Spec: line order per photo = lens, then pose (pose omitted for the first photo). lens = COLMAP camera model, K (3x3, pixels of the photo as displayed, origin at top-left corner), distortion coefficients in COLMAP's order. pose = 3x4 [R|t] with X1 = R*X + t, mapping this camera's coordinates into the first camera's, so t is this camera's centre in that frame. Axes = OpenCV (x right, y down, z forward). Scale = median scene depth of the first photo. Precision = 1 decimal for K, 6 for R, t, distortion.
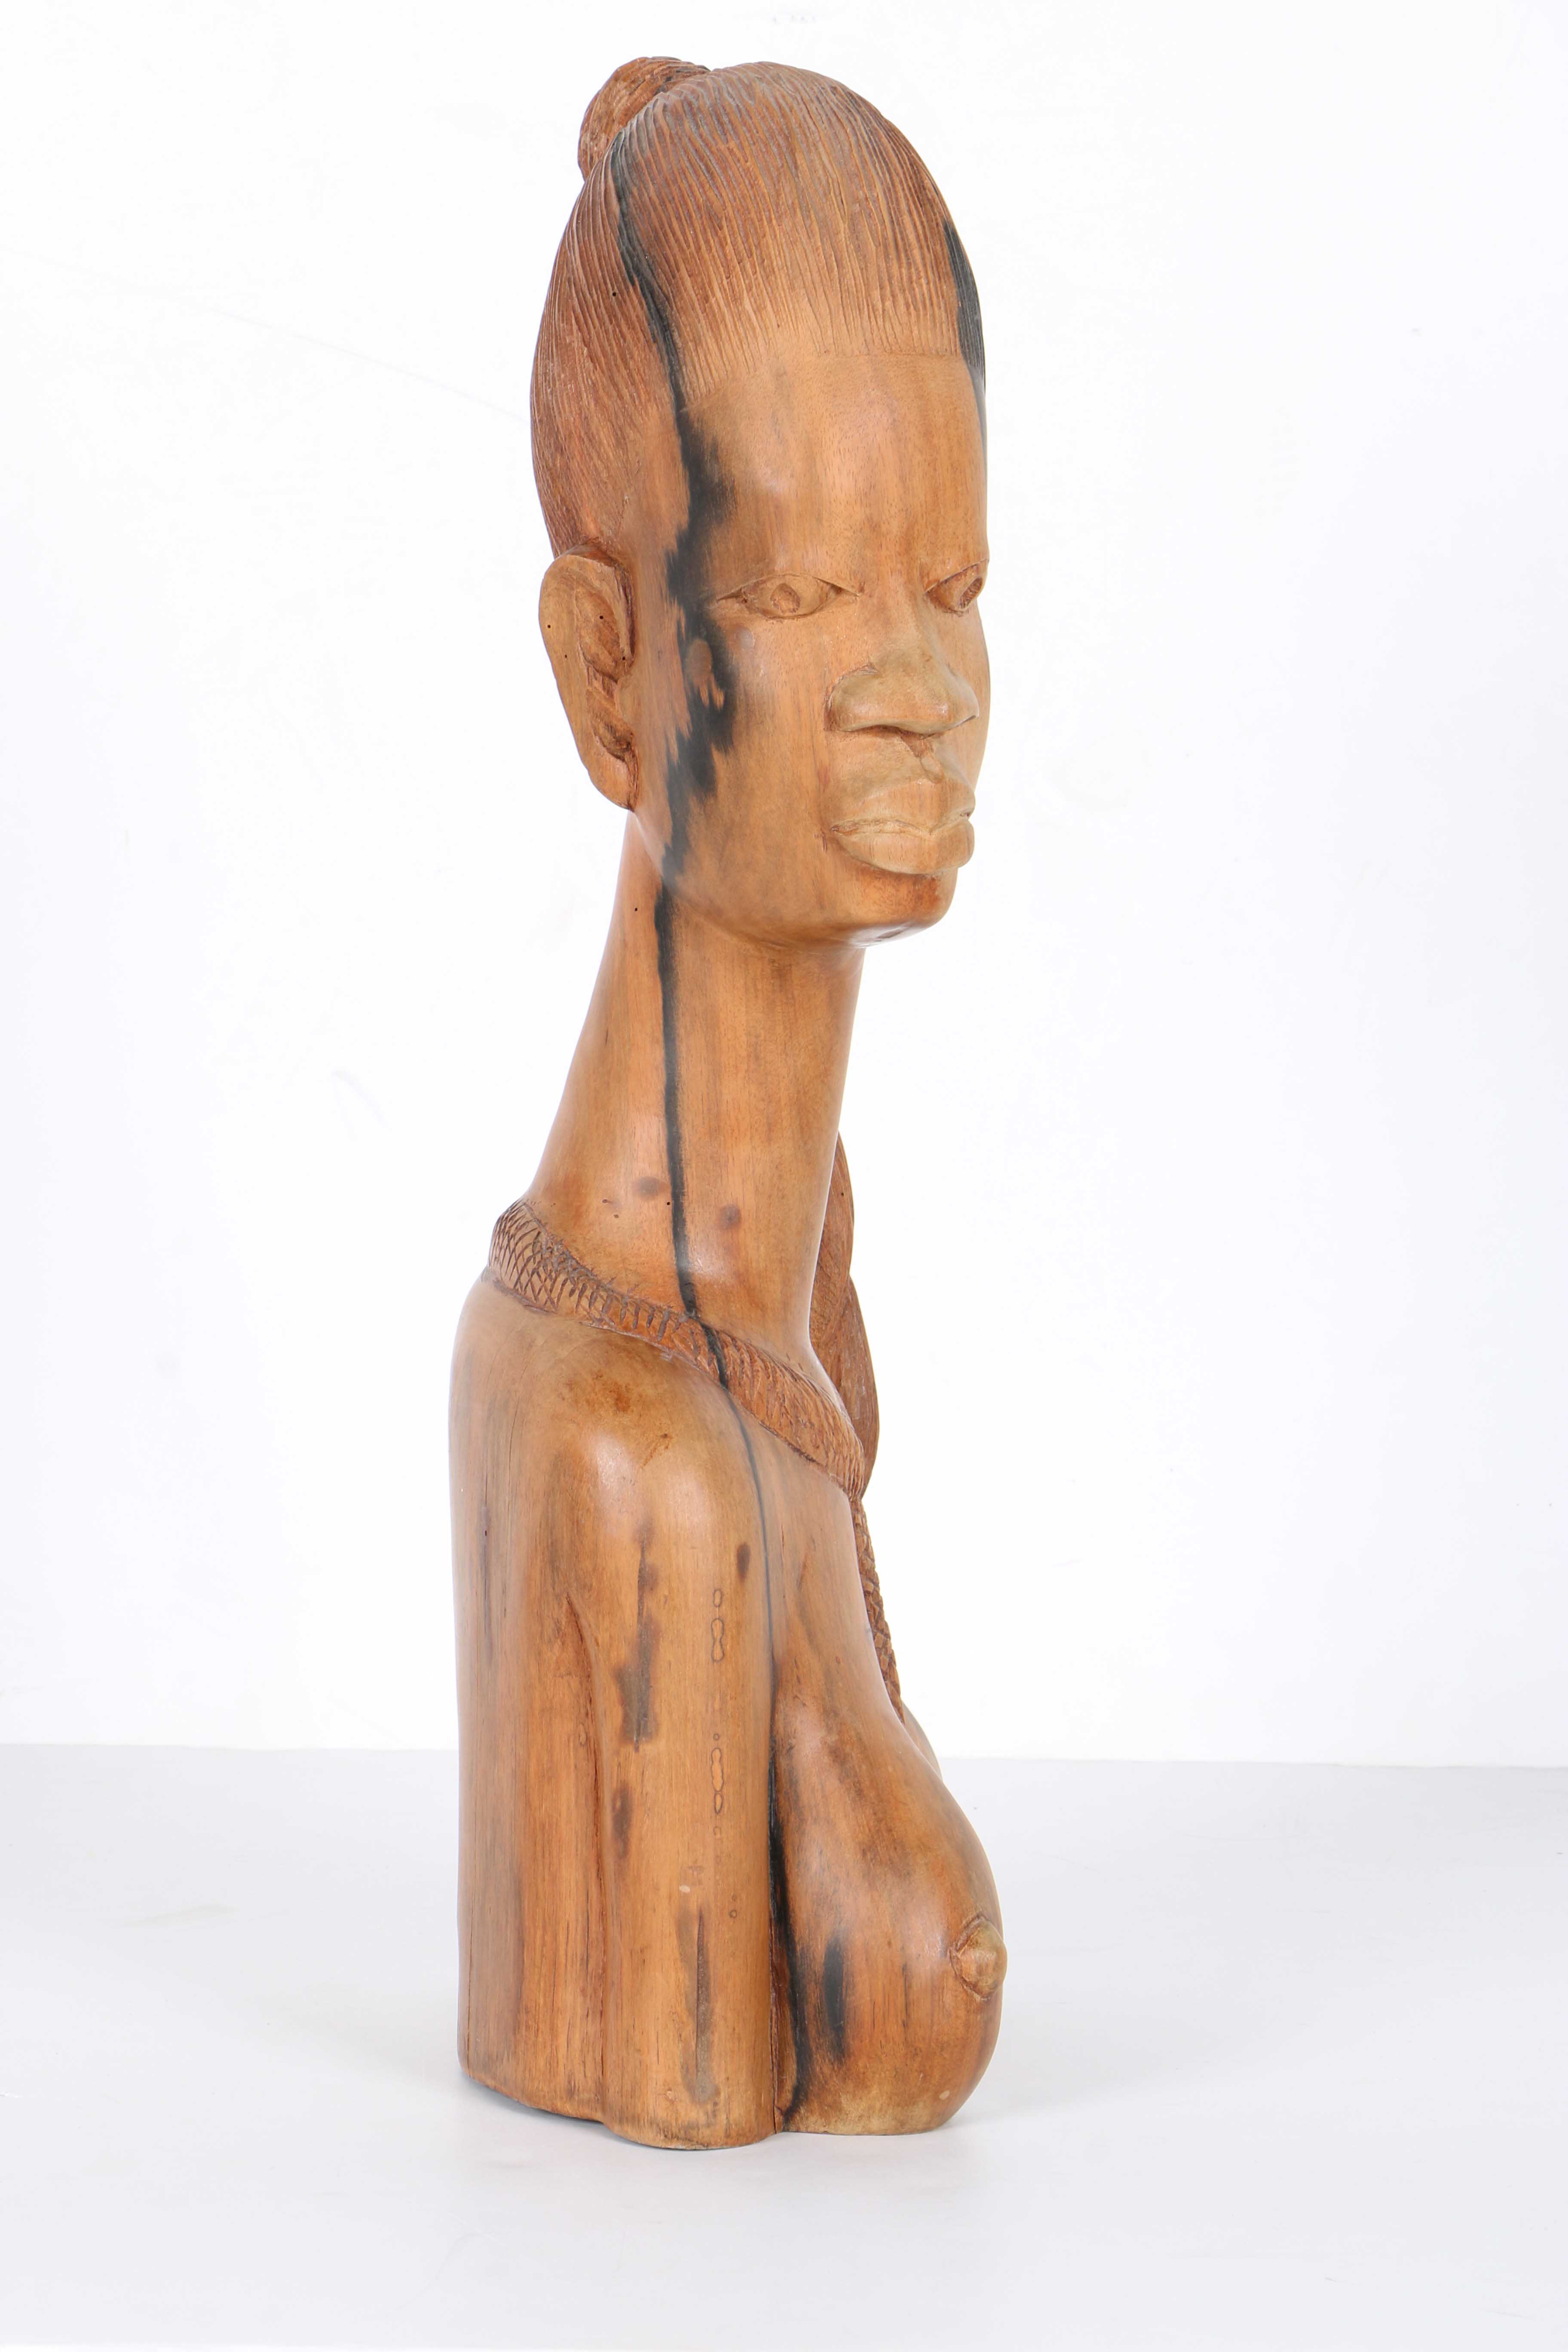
lens RADIAL K [[8298.3, 0, 779.6], [0, 8298.3, 1187.4], [0, 0, 1]] dist [0.736440, 0.000000]
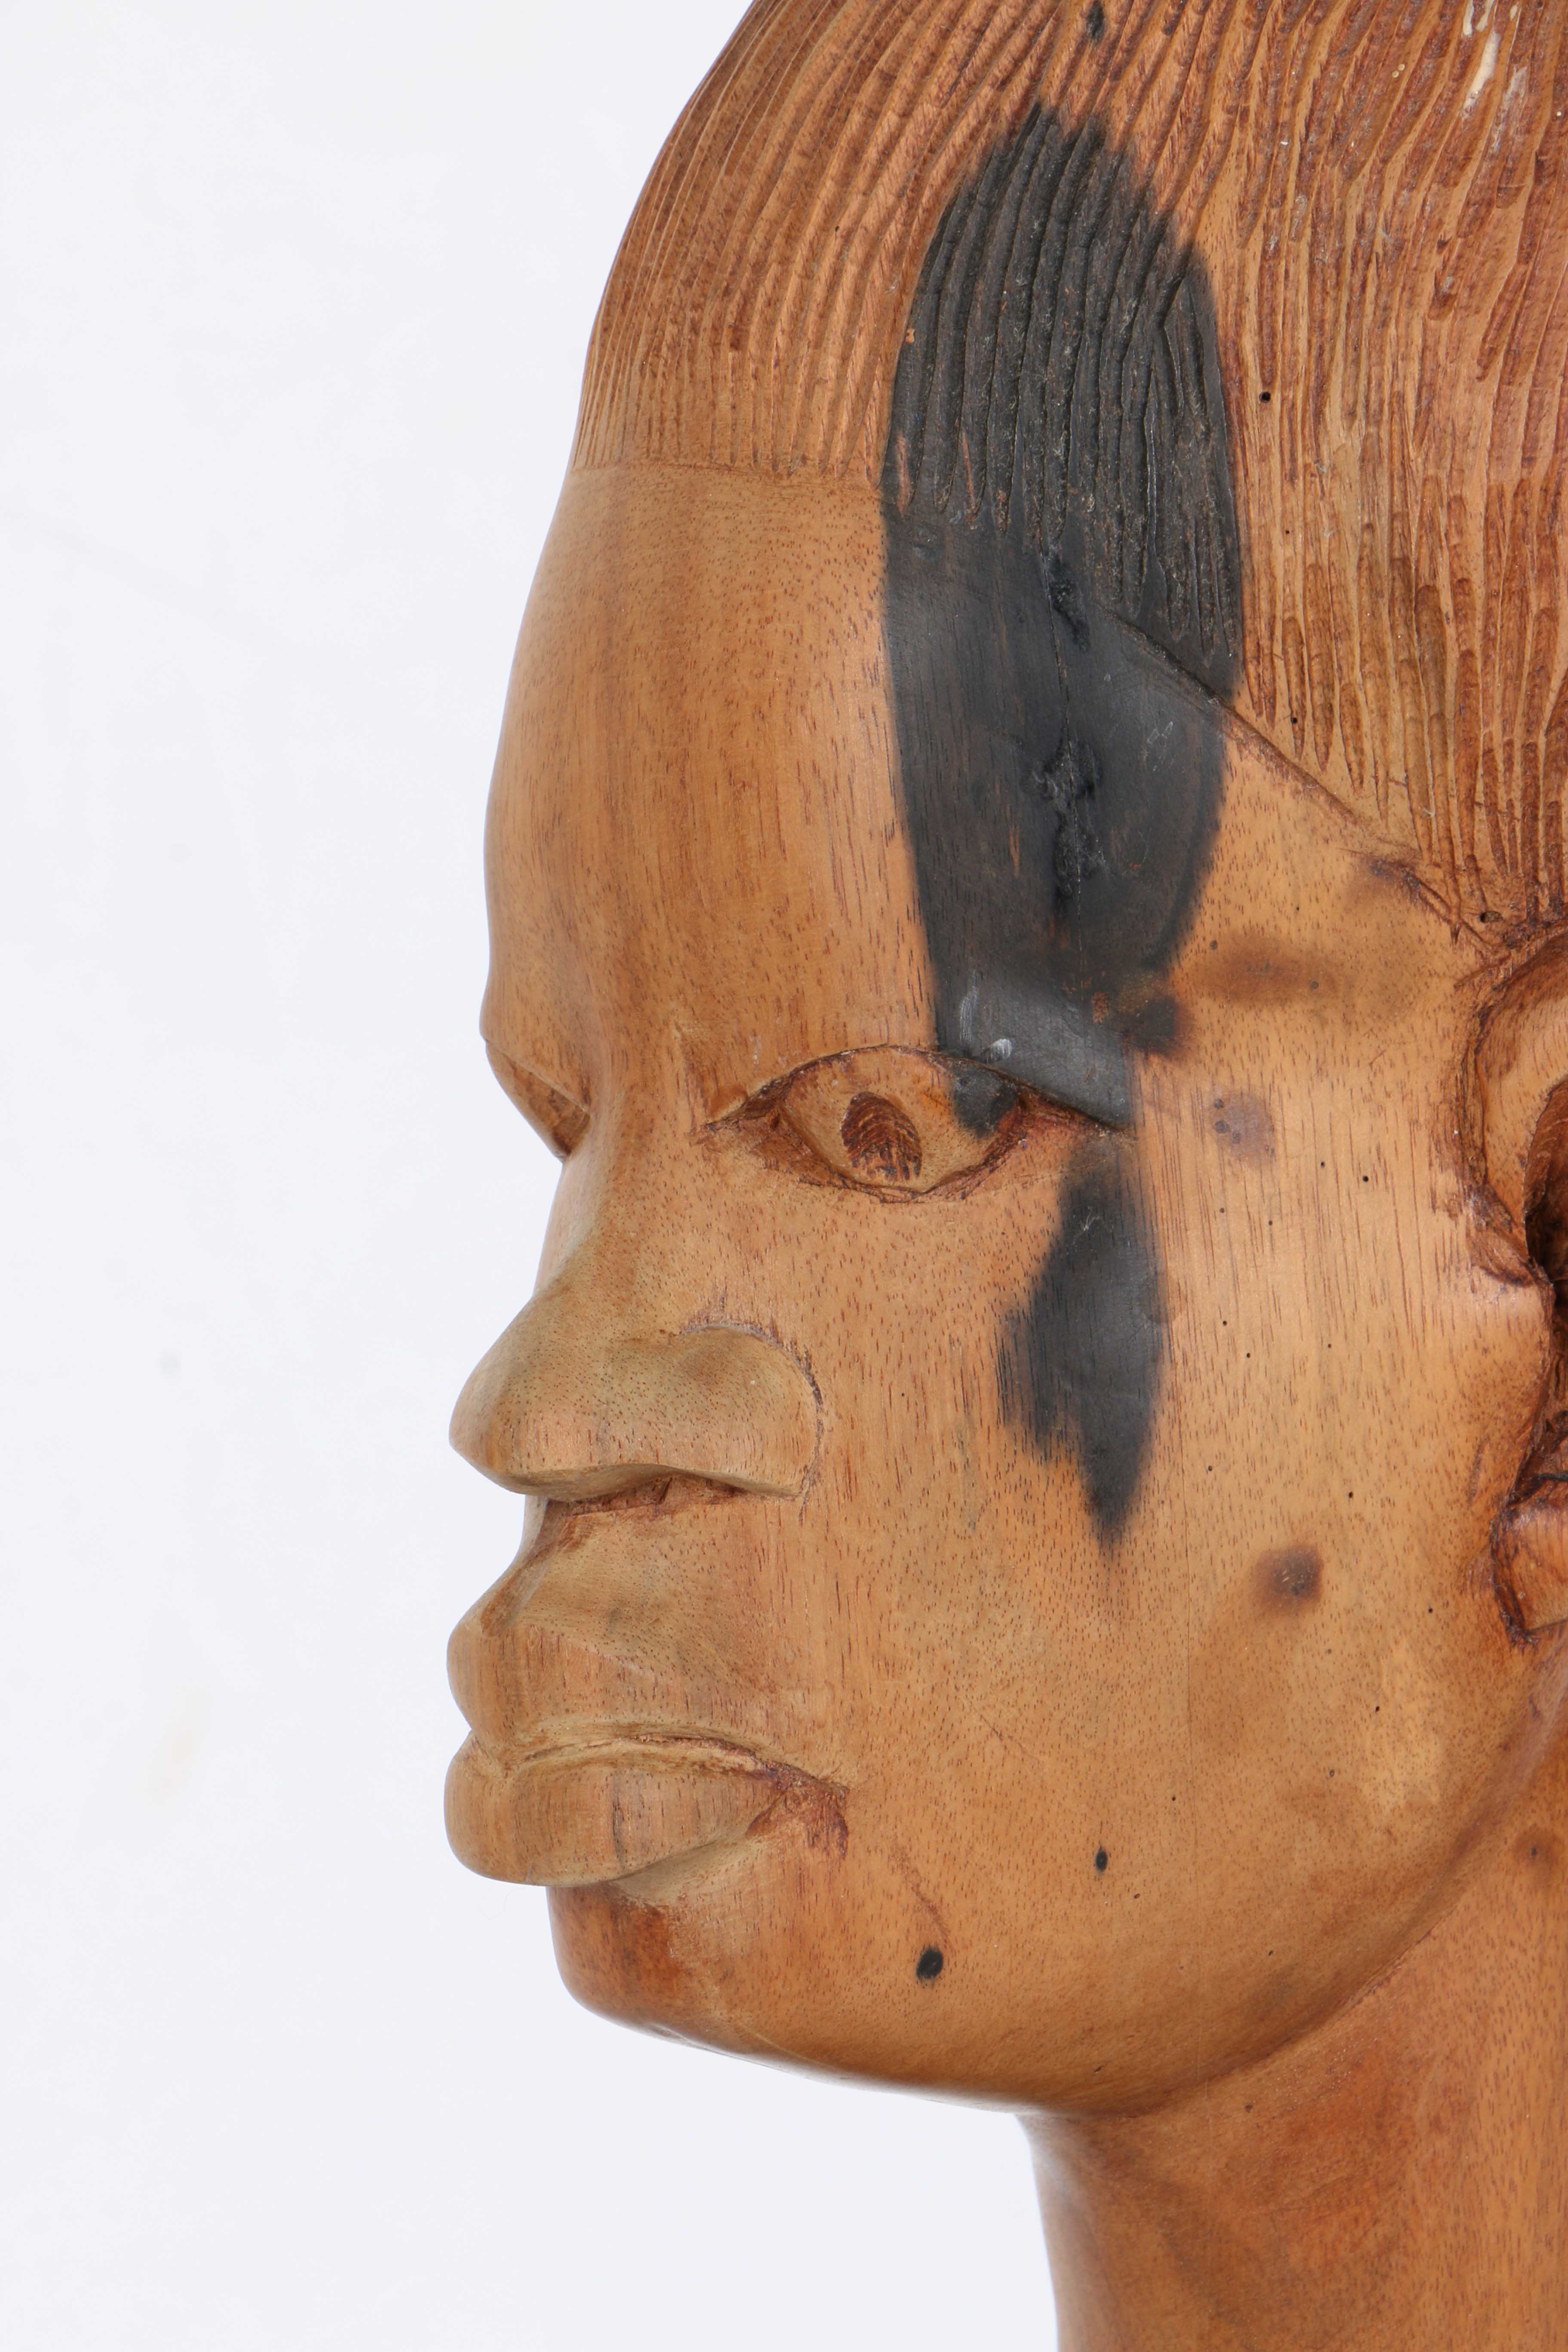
lens RADIAL K [[12878.0, 0, 854.0], [0, 12878.0, 1161.3], [0, 0, 1]] dist [1.660368, 0.000000]
pose [[0.178324, 0.062503, -0.981985, 0.564486], [-0.130624, 0.990651, 0.039334, -0.091963], [0.975263, 0.121257, 0.184821, 0.898602]]
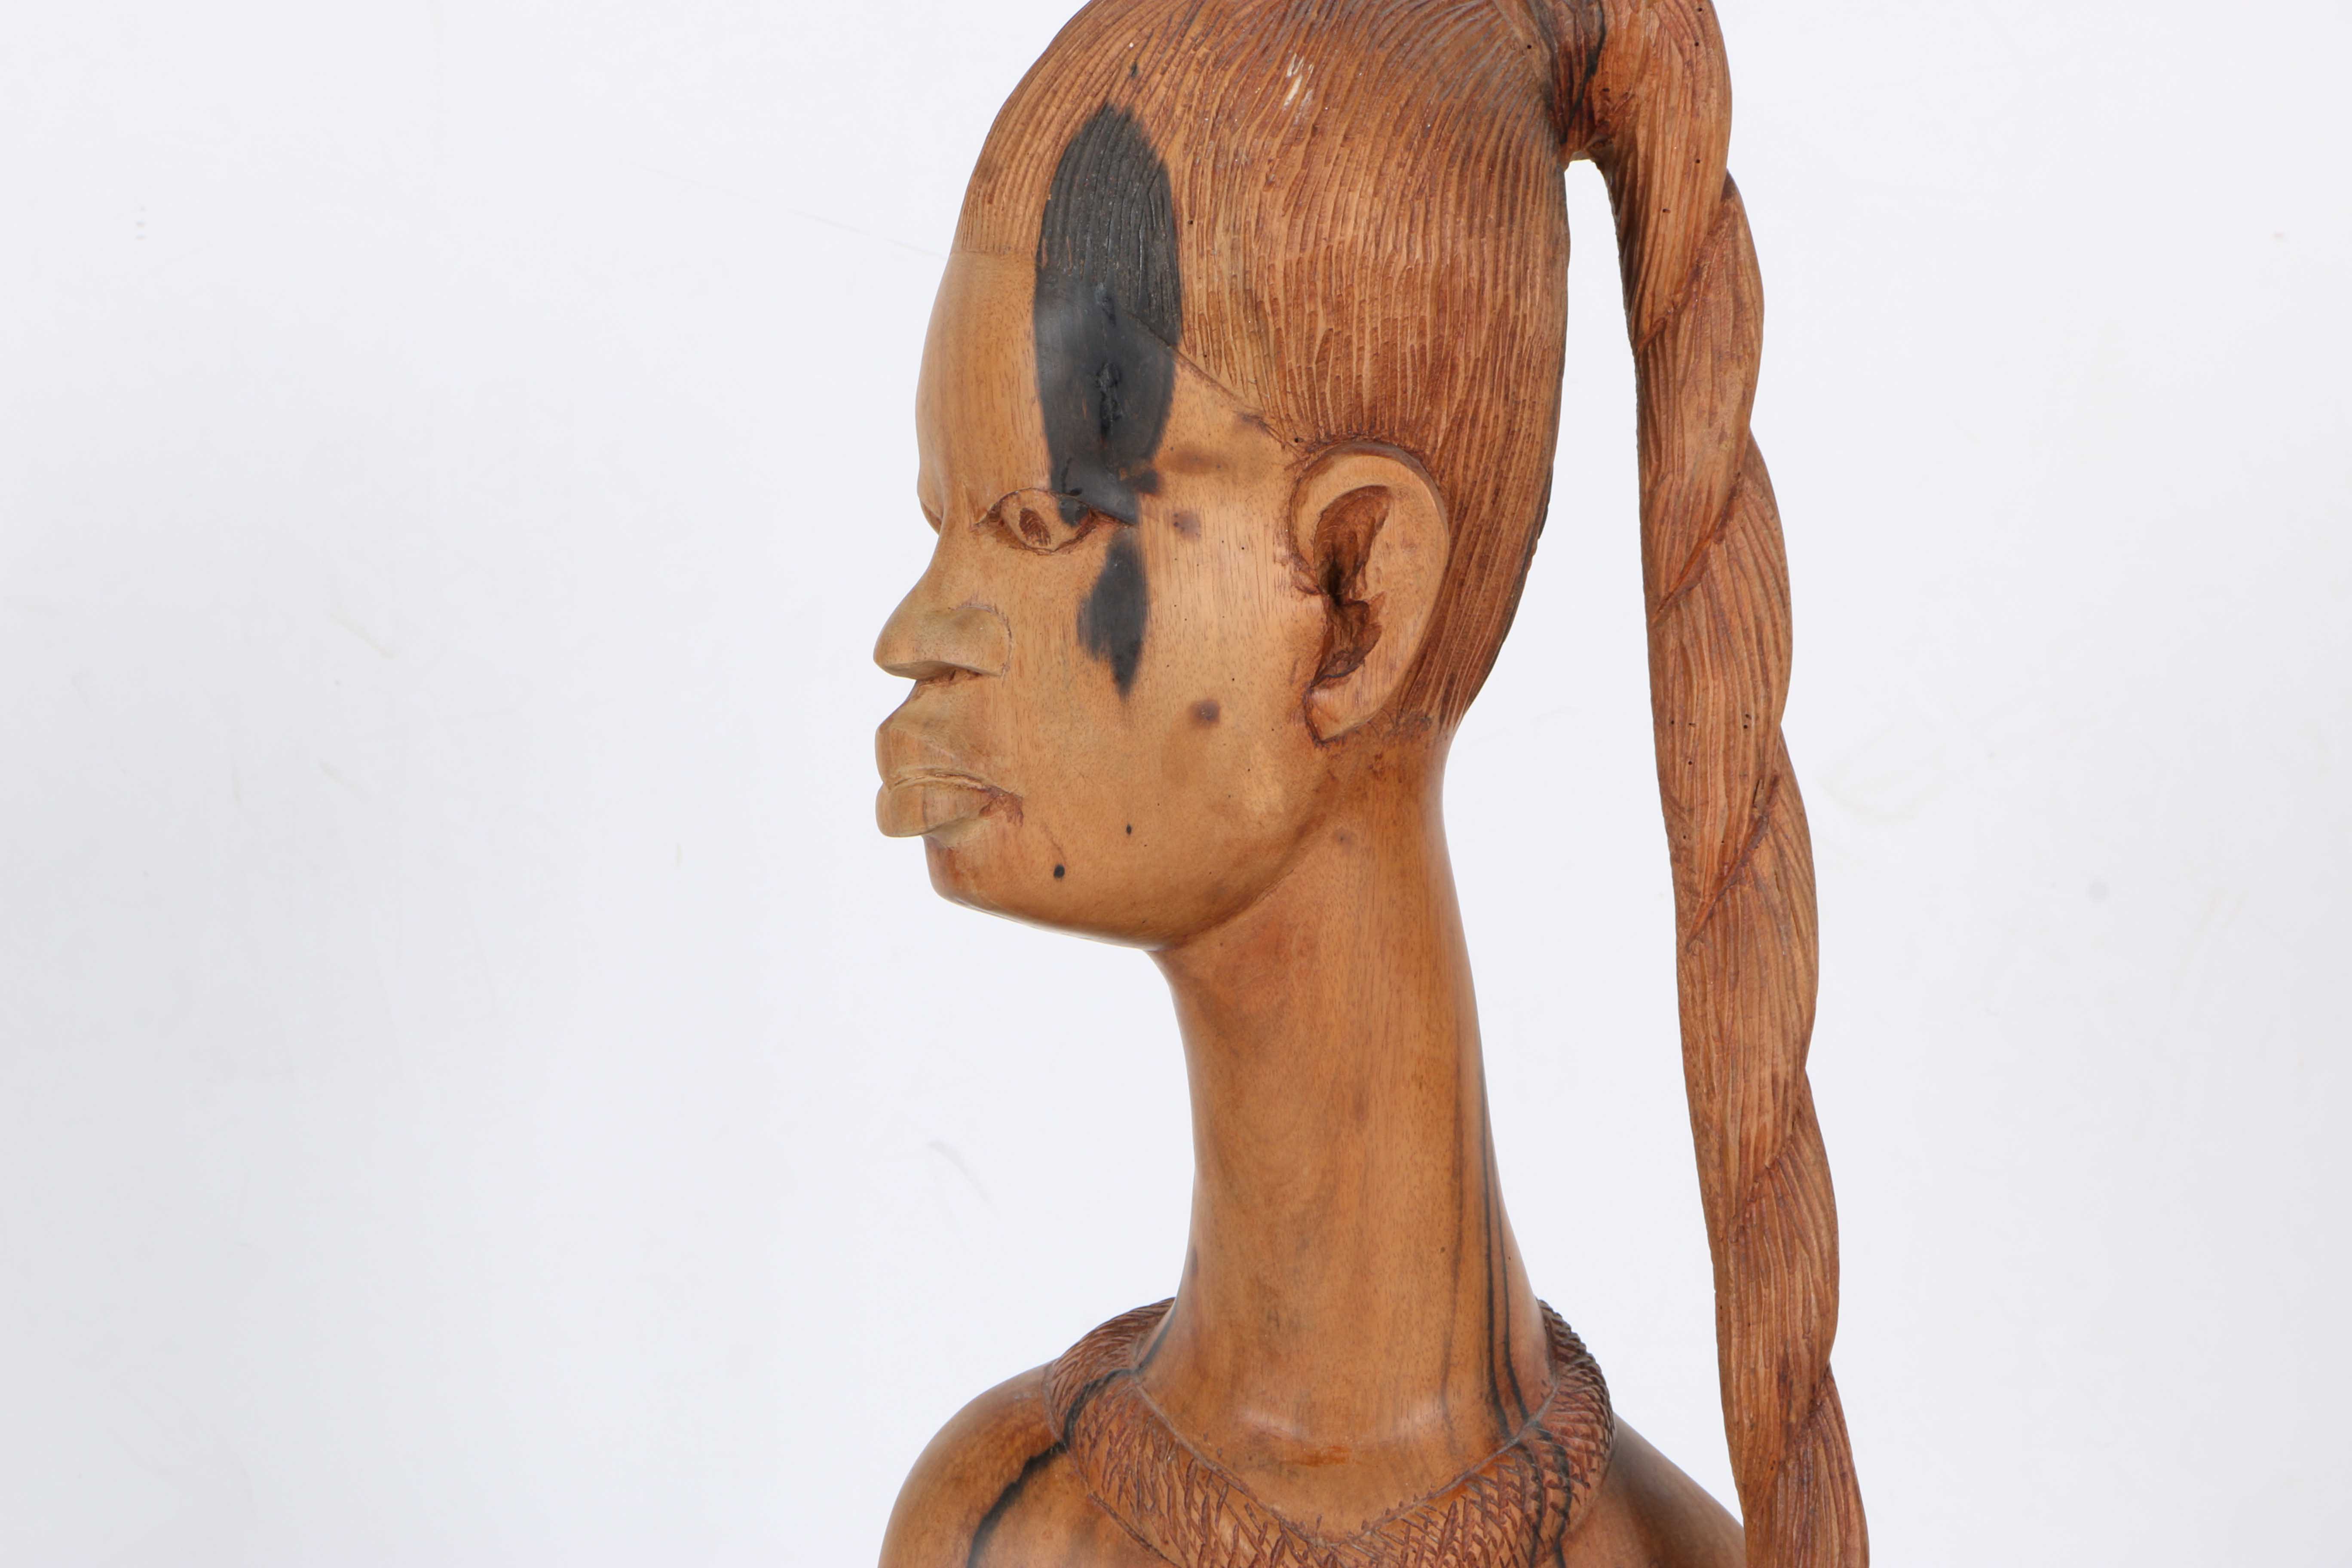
lens RADIAL K [[12878.0, 0, 1198.7], [0, 12878.0, 731.8], [0, 0, 1]] dist [1.660368, 0.000000]
pose [[-0.070792, 0.021704, -0.997255, 1.351777], [-0.134219, 0.990464, 0.031084, -0.094212], [0.988420, 0.136051, -0.067204, 1.110914]]
